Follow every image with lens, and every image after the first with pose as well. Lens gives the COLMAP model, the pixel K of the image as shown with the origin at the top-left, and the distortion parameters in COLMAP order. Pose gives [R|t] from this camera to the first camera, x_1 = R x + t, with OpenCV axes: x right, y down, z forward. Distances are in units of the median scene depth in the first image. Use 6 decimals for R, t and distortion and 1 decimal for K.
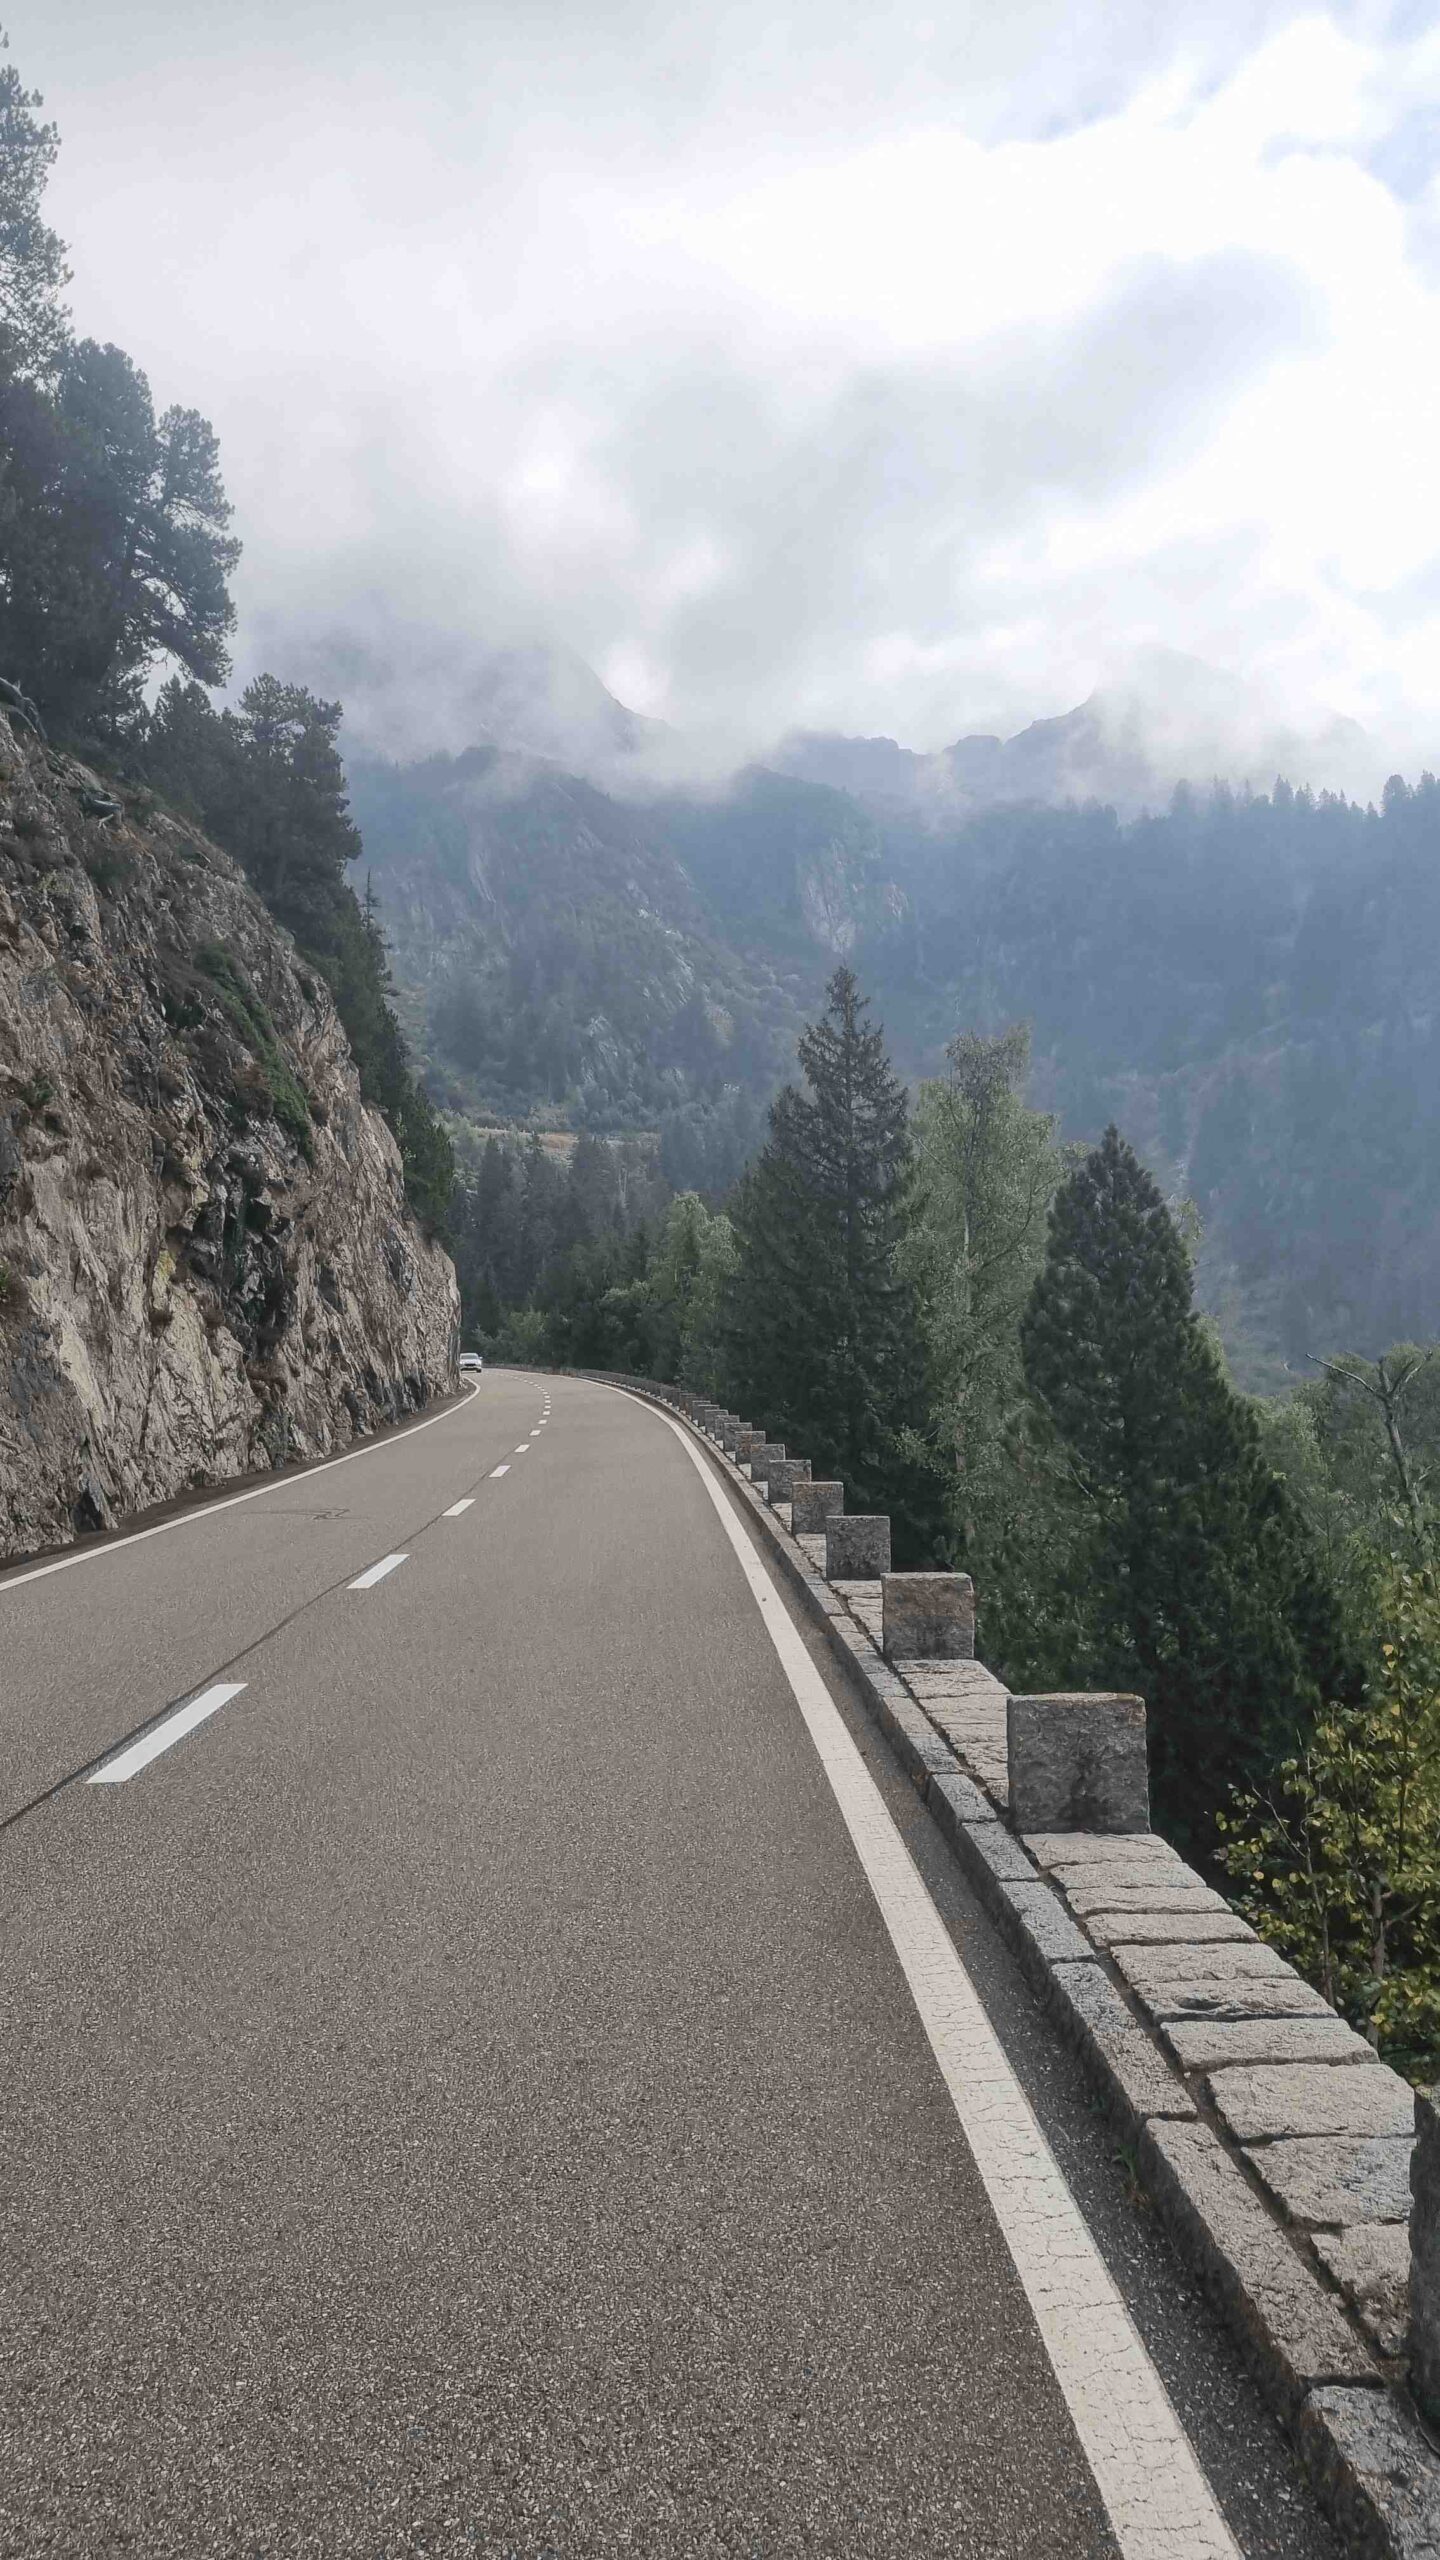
lens RADIAL K [[2101.6, 0, 720.0], [0, 2101.6, 1280.0], [0, 0, 1]] dist [0.075271, -0.004875]
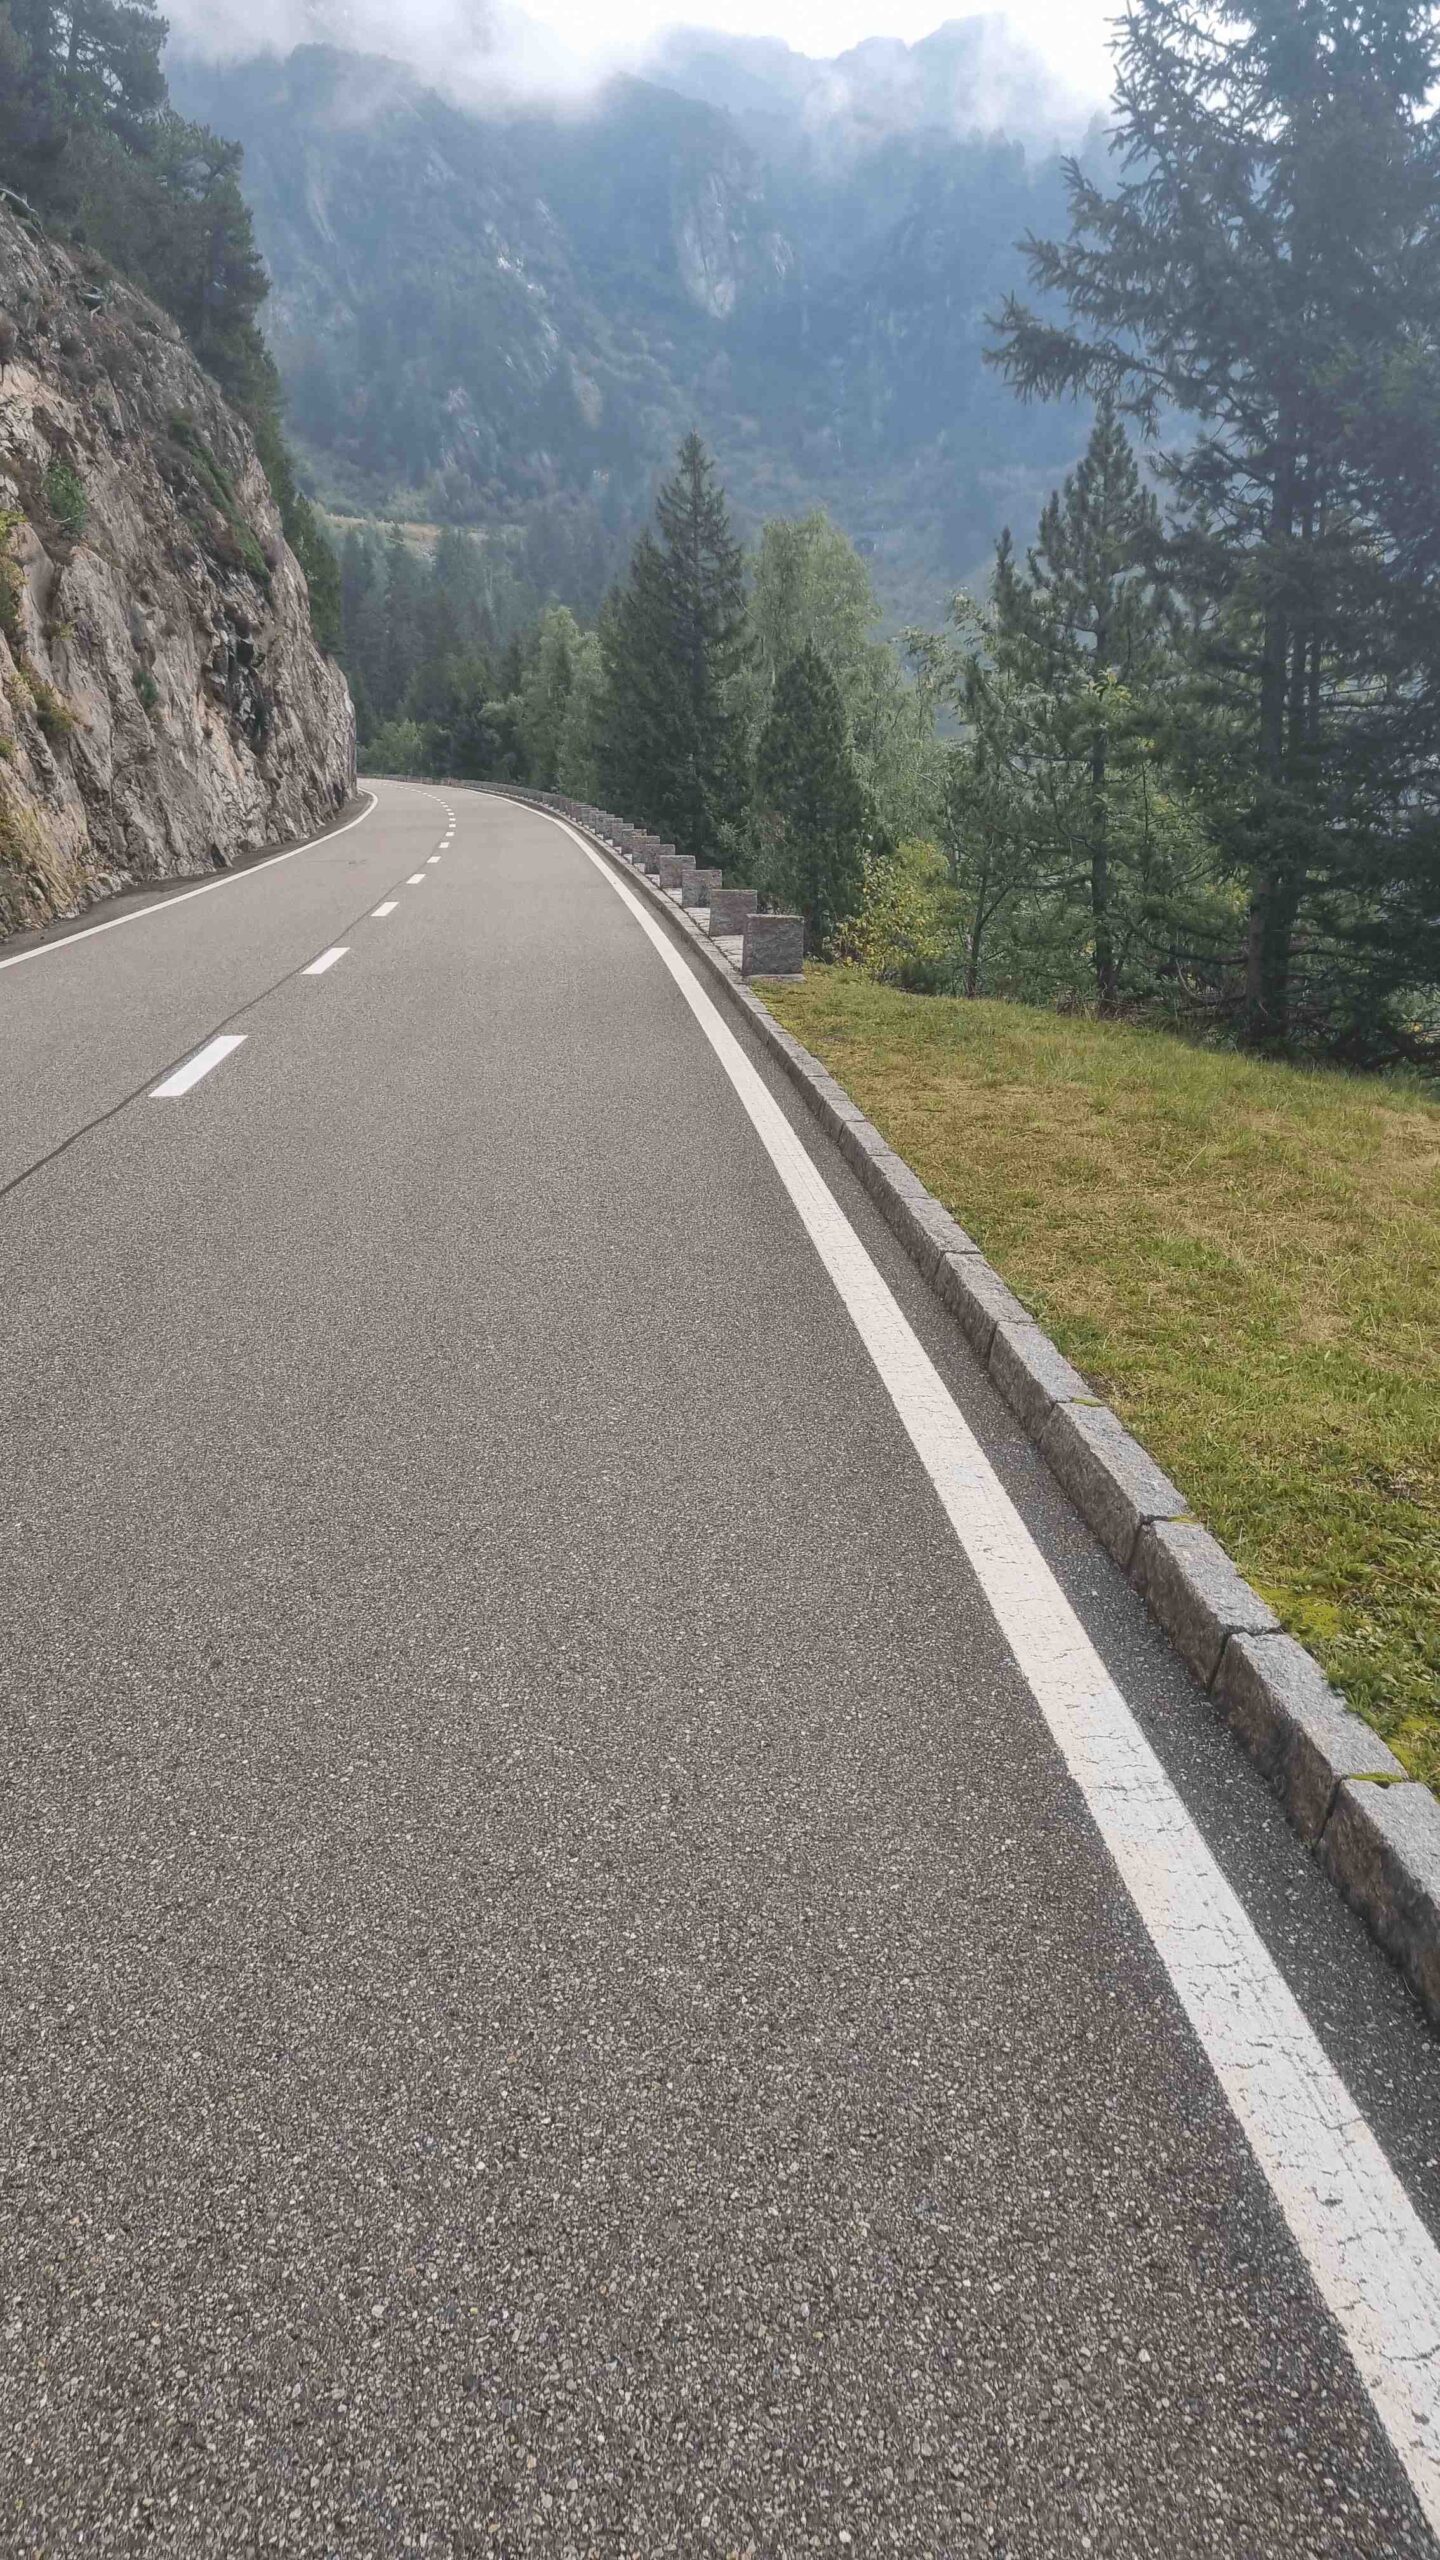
lens RADIAL K [[2101.6, 0, 720.0], [0, 2101.6, 1280.0], [0, 0, 1]] dist [0.075271, -0.004875]
pose [[0.998163, -0.003225, 0.060503, -0.000480], [-0.013195, 0.963043, 0.269025, -0.005505], [-0.059134, -0.269329, 0.961231, -0.169714]]
